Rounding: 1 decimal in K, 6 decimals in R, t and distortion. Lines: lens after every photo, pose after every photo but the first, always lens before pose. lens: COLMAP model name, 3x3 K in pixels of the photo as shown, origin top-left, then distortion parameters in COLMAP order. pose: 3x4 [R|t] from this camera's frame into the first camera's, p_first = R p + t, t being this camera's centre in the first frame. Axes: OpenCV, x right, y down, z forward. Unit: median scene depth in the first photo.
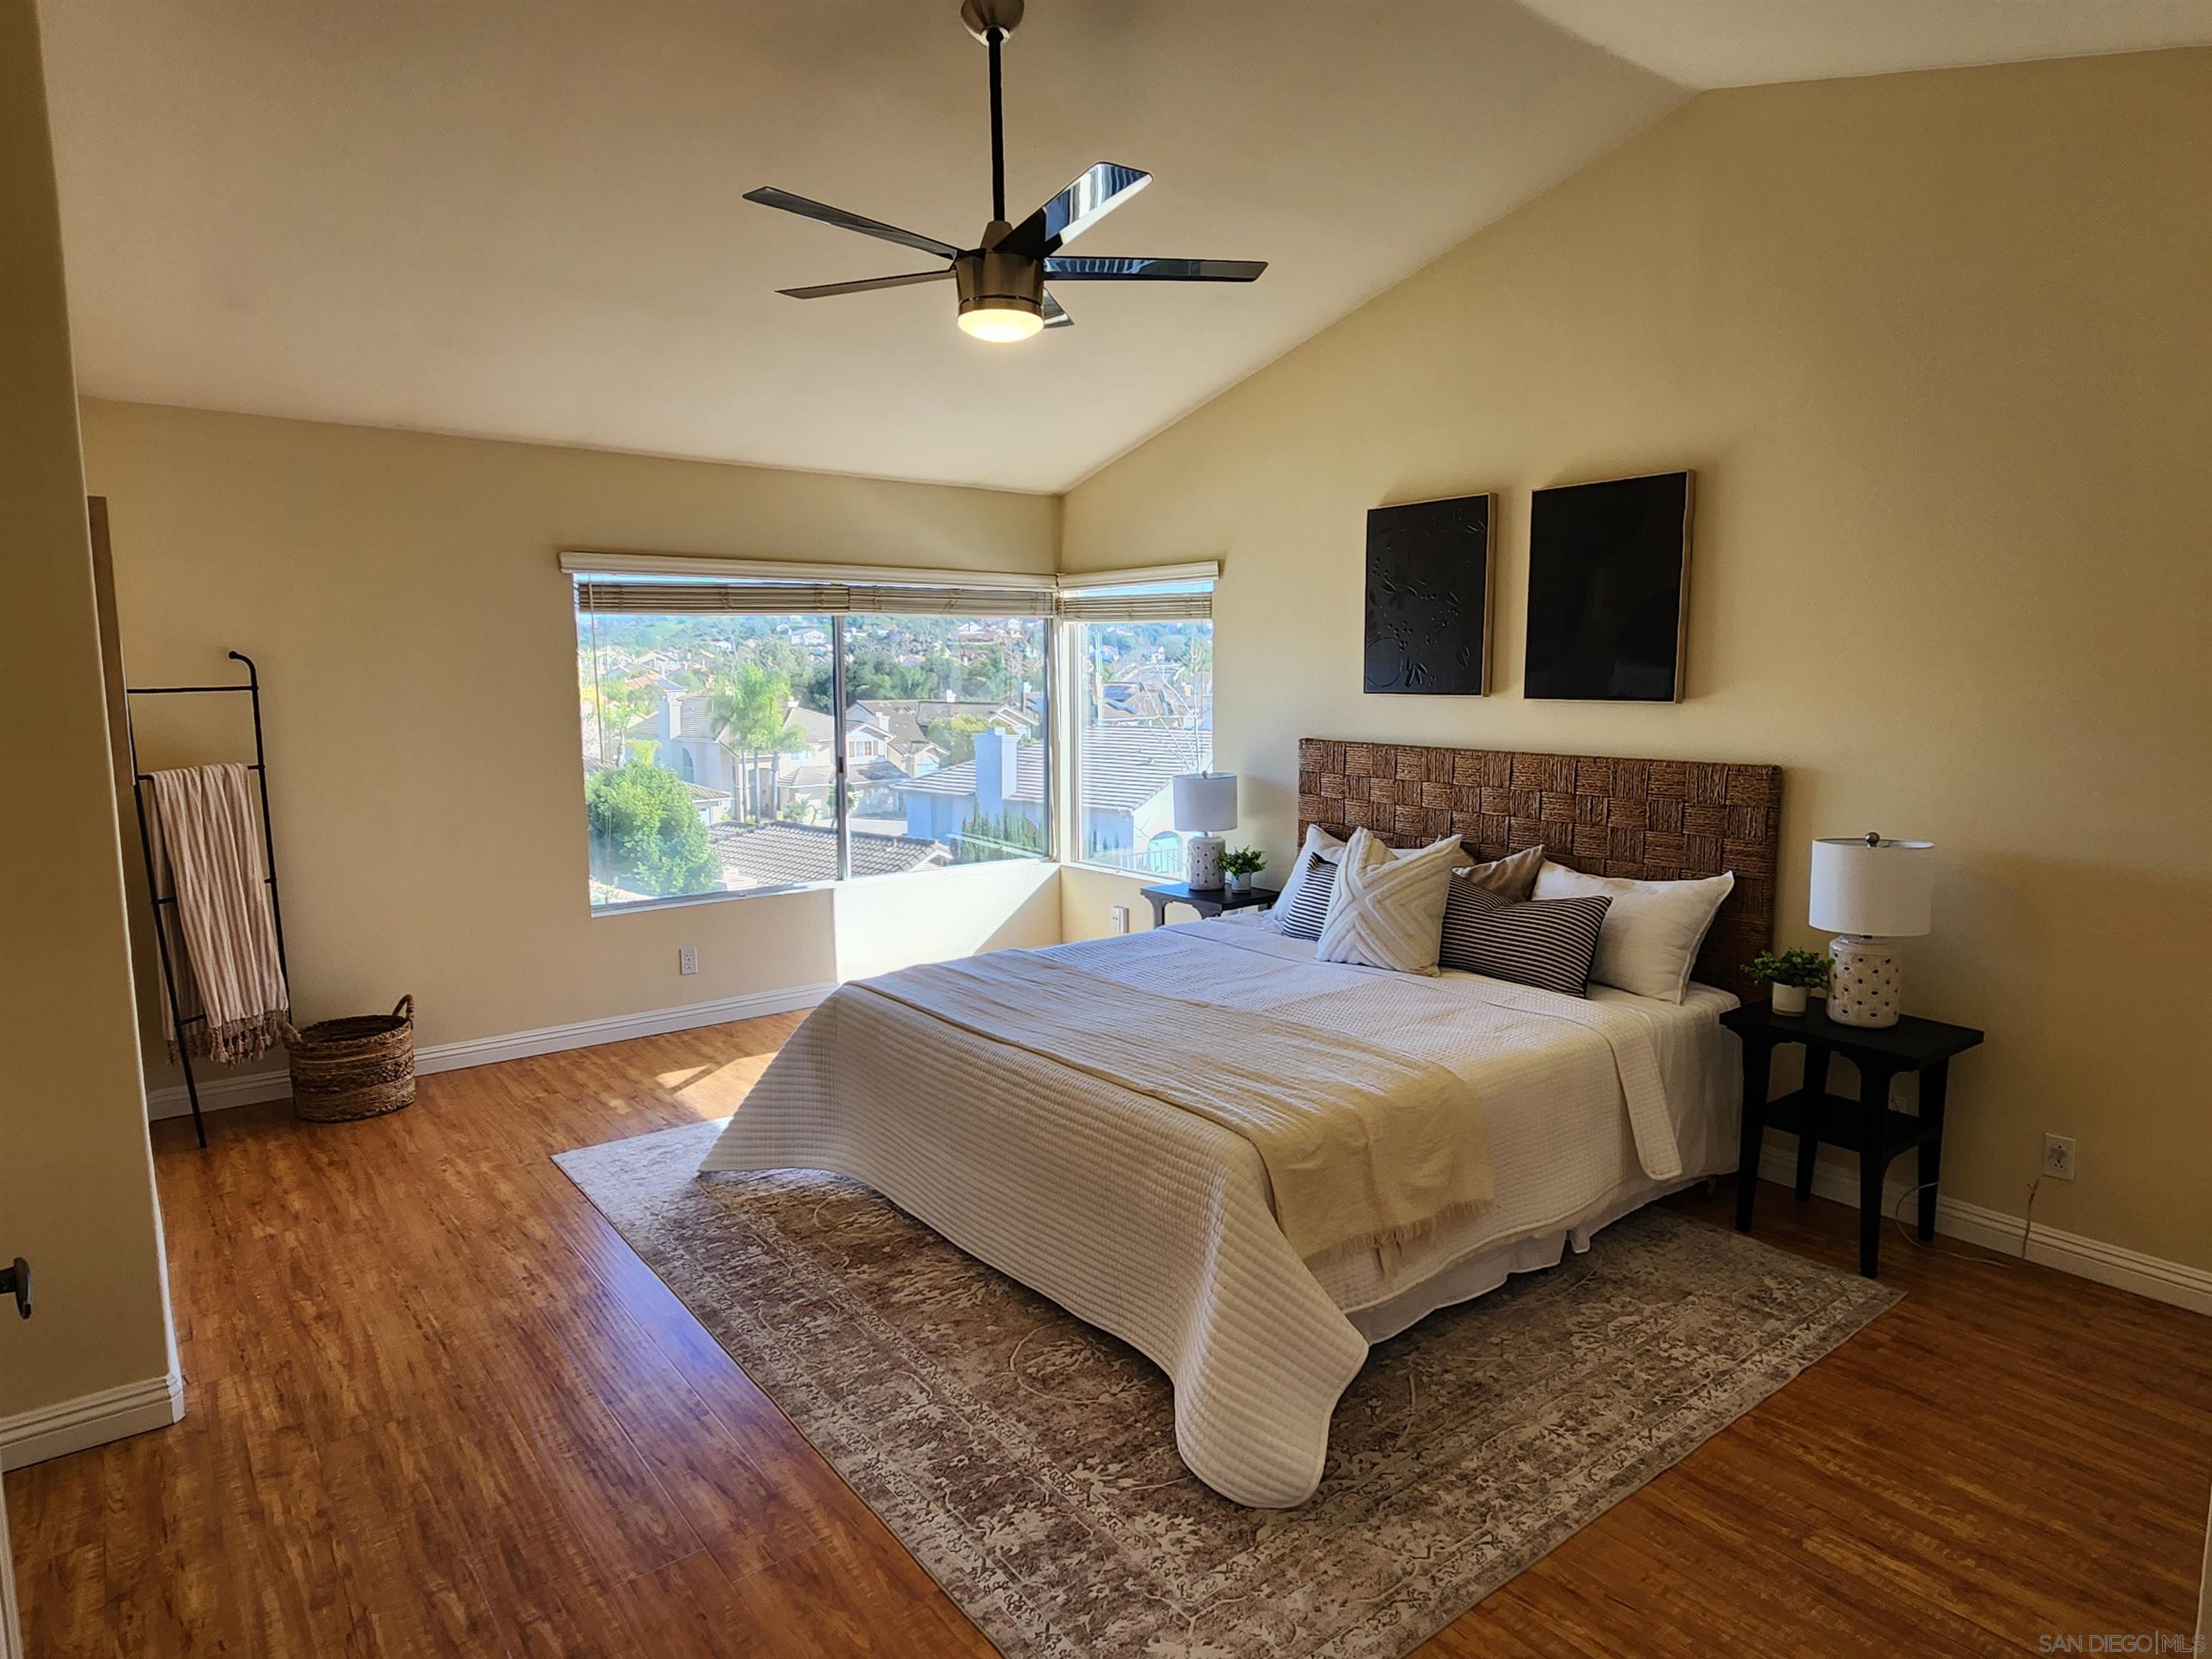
lens RADIAL K [[1321.2, 0, 1106.0], [0, 1321.2, 829.5], [0, 0, 1]] dist [0.001932, -0.001845]
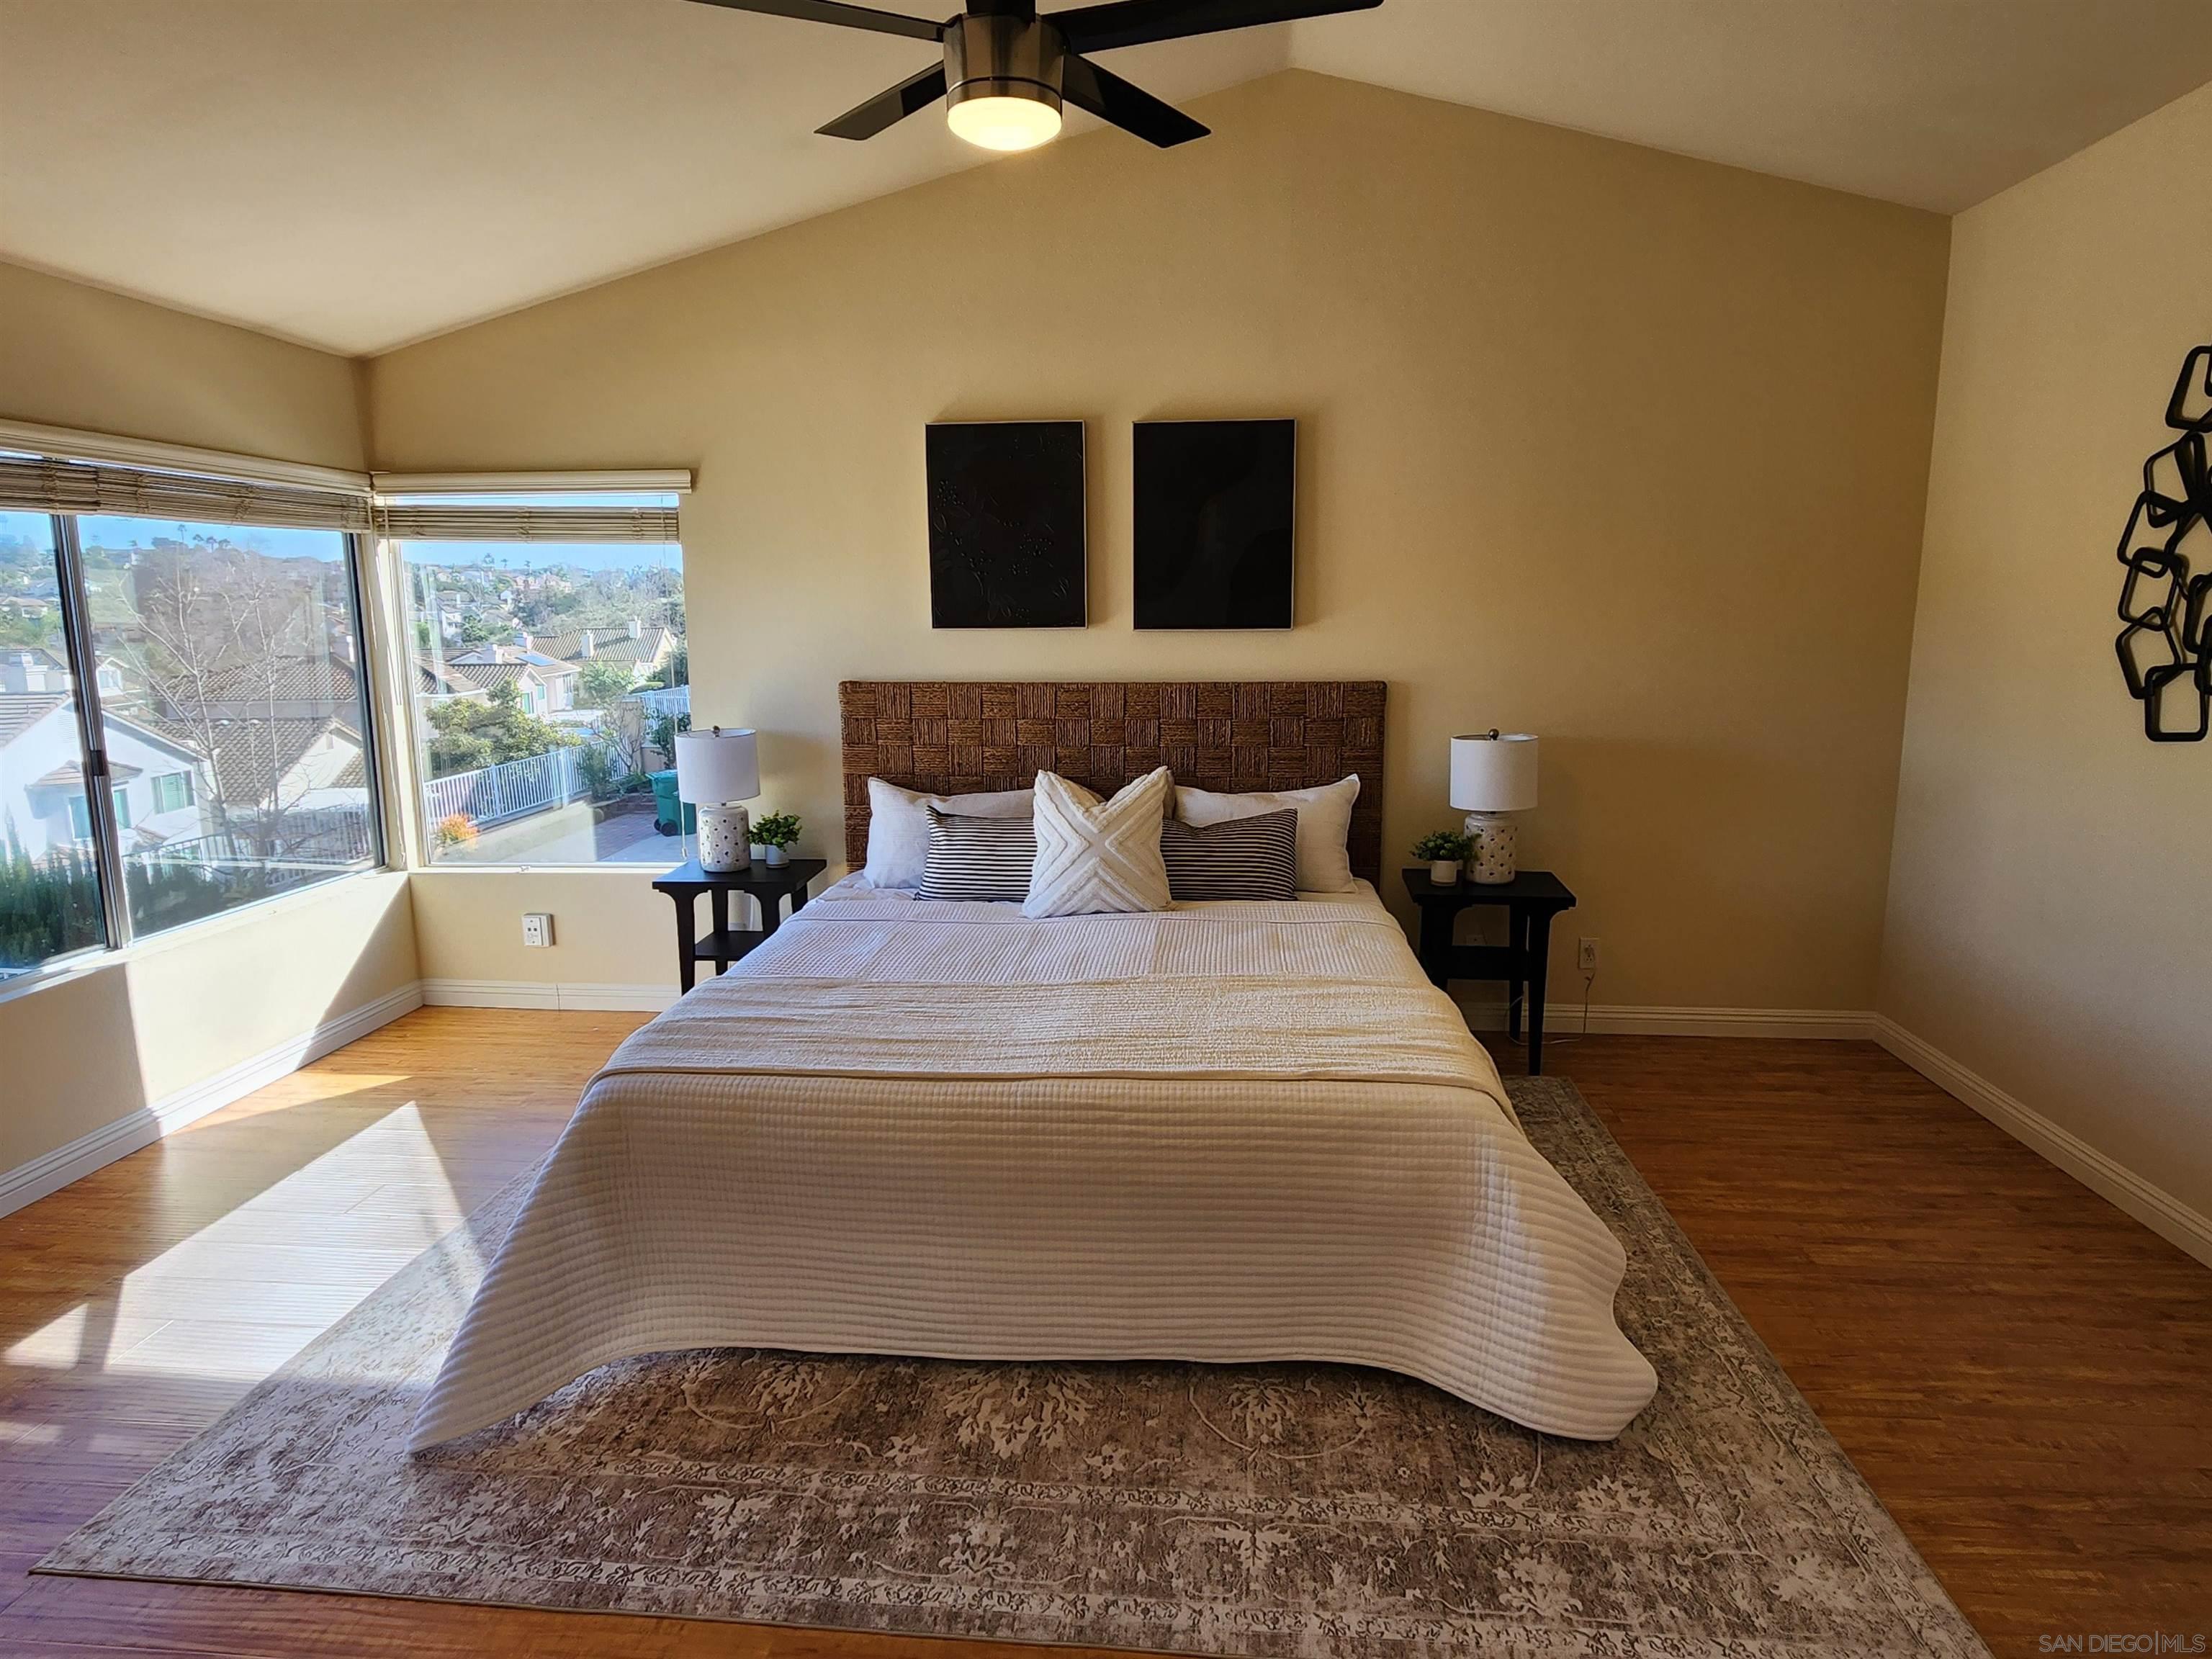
lens RADIAL K [[1294.3, 0, 1106.0], [0, 1294.3, 829.5], [0, 0, 1]] dist [0.003945, -0.000739]
pose [[0.671442, -0.128474, 0.729835, -0.505703], [0.095993, 0.991638, 0.086247, -0.039160], [-0.734813, 0.012149, 0.678161, 0.388461]]
